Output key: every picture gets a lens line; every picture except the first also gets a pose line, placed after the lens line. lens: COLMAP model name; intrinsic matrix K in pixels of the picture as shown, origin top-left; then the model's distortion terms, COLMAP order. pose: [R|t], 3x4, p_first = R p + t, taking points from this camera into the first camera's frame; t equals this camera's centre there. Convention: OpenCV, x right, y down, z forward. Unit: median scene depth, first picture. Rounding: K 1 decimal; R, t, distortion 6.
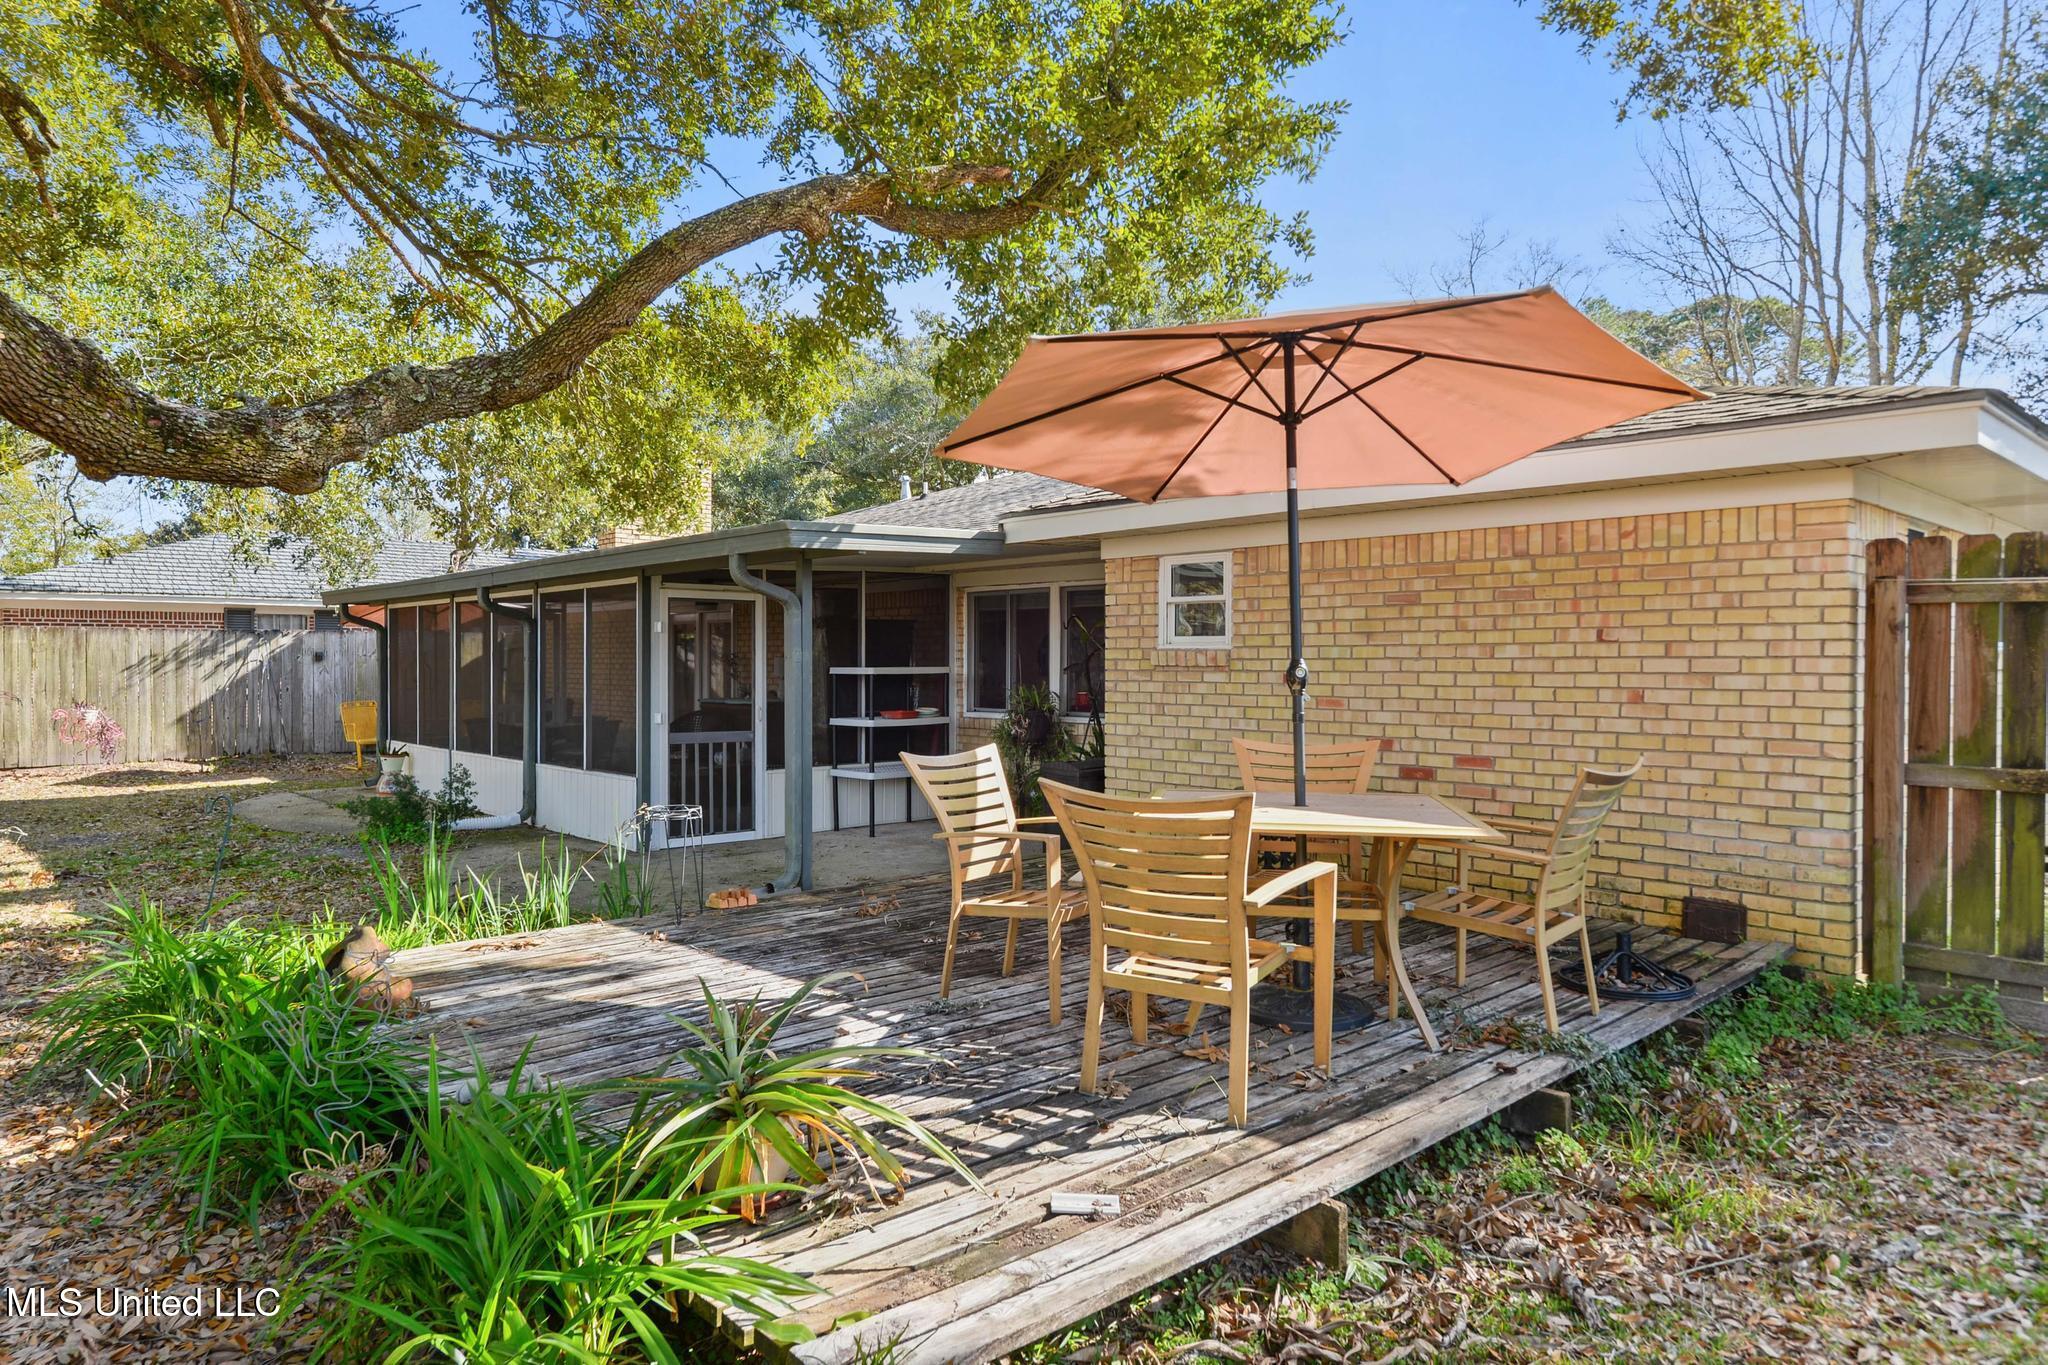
lens RADIAL K [[1249.4, 0, 1022.5], [0, 1249.4, 674.0], [0, 0, 1]] dist [0.004291, 0.001369]
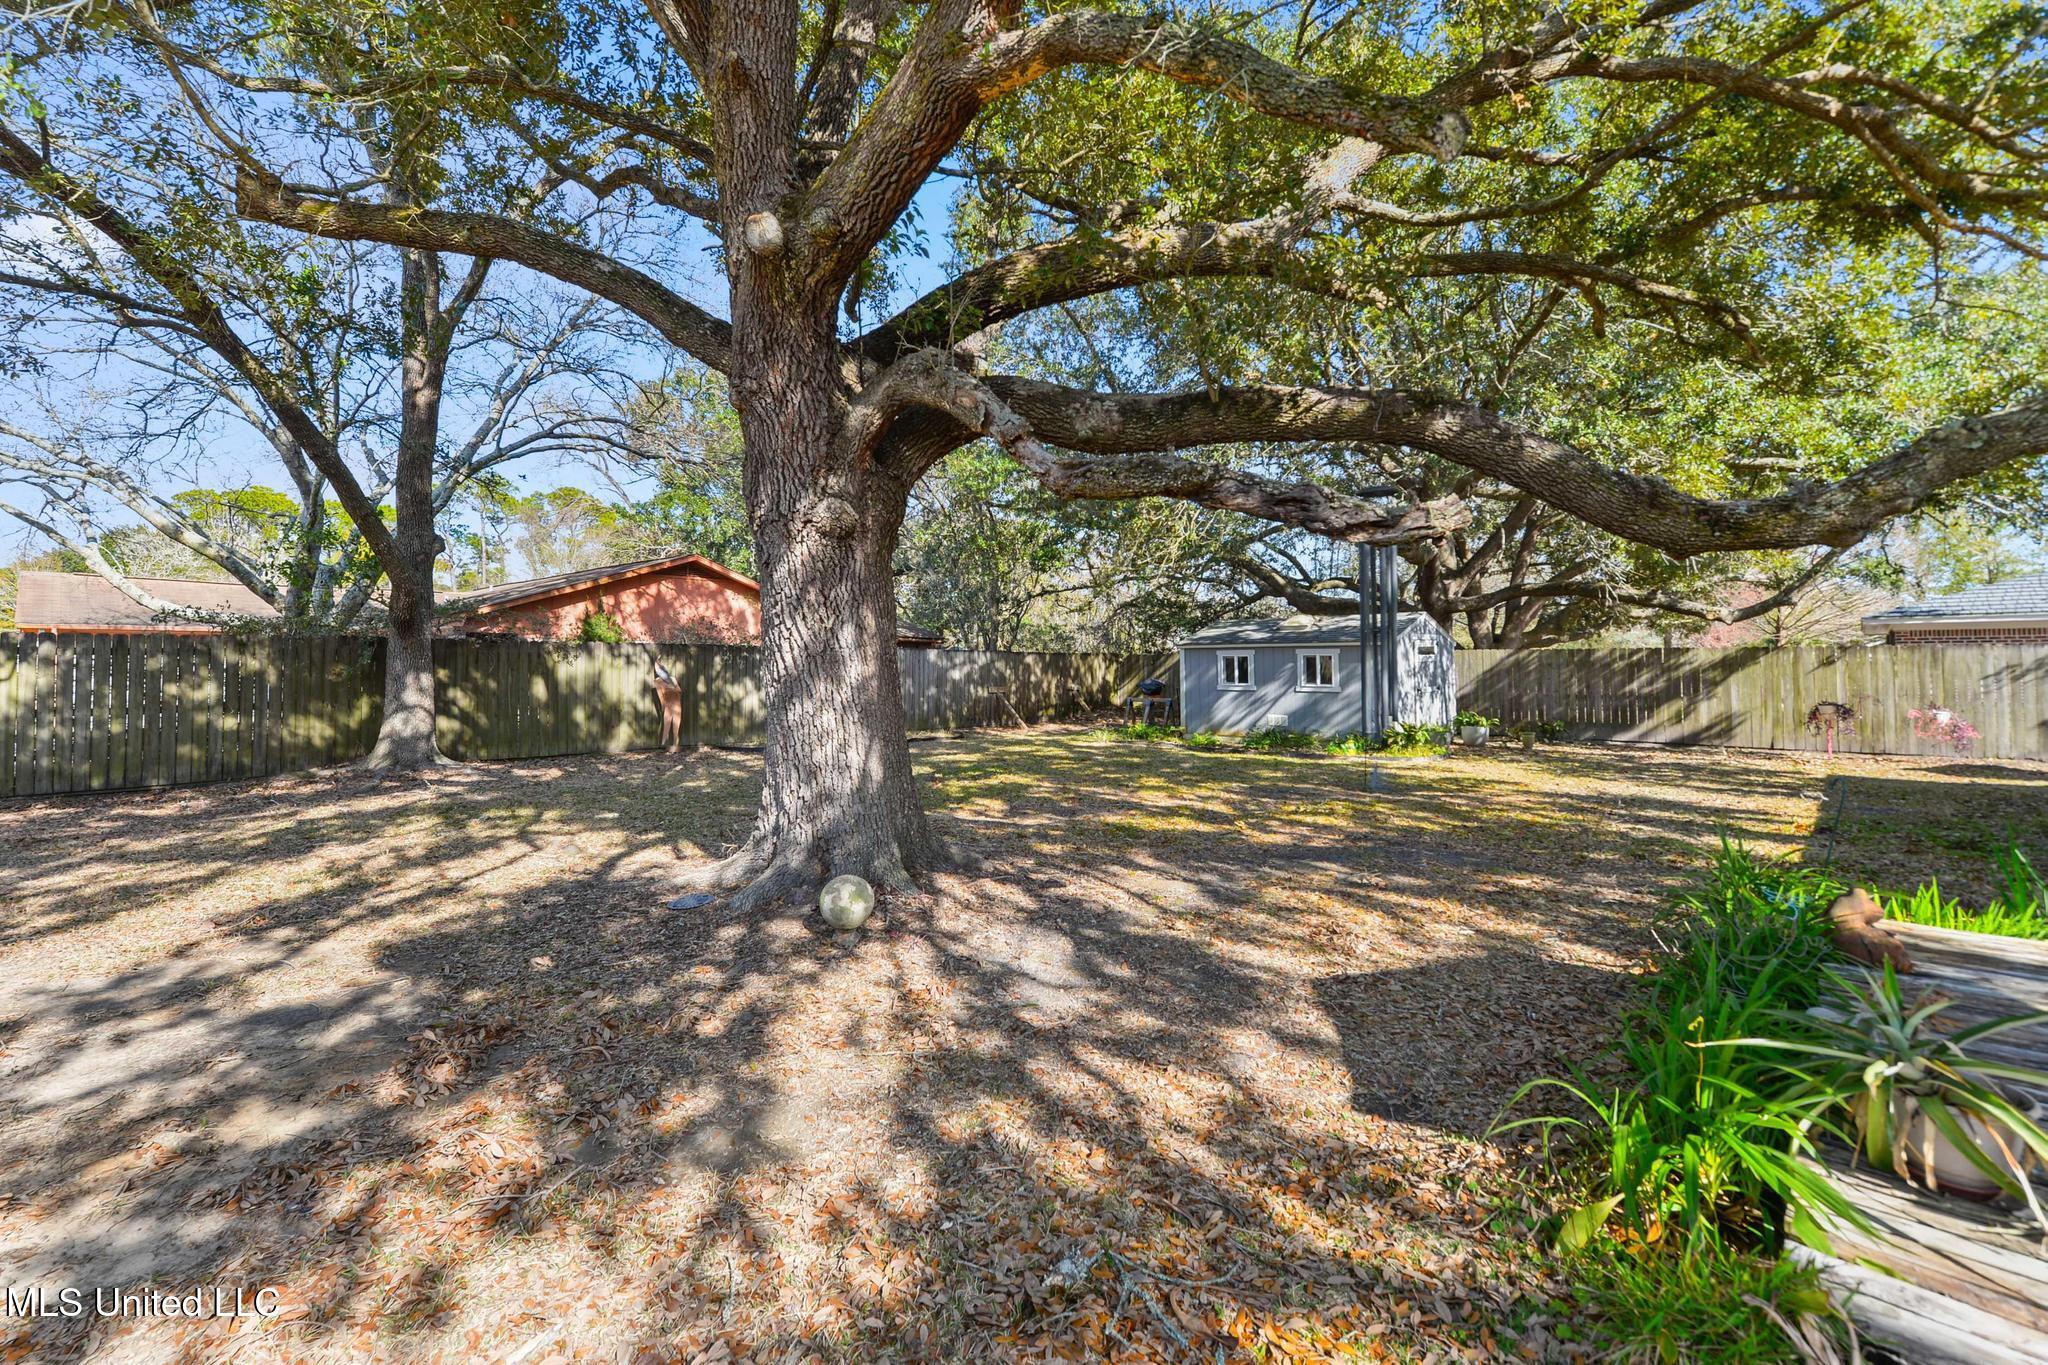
lens RADIAL K [[914.5, 0, 1020.3], [0, 914.5, 677.6], [0, 0, 1]] dist [-0.000265, -0.000098]
pose [[0.089133, 0.010074, -0.995969, 0.210022], [-0.012470, 0.999882, 0.008997, -0.004958], [0.995942, 0.011618, 0.089248, 0.051895]]
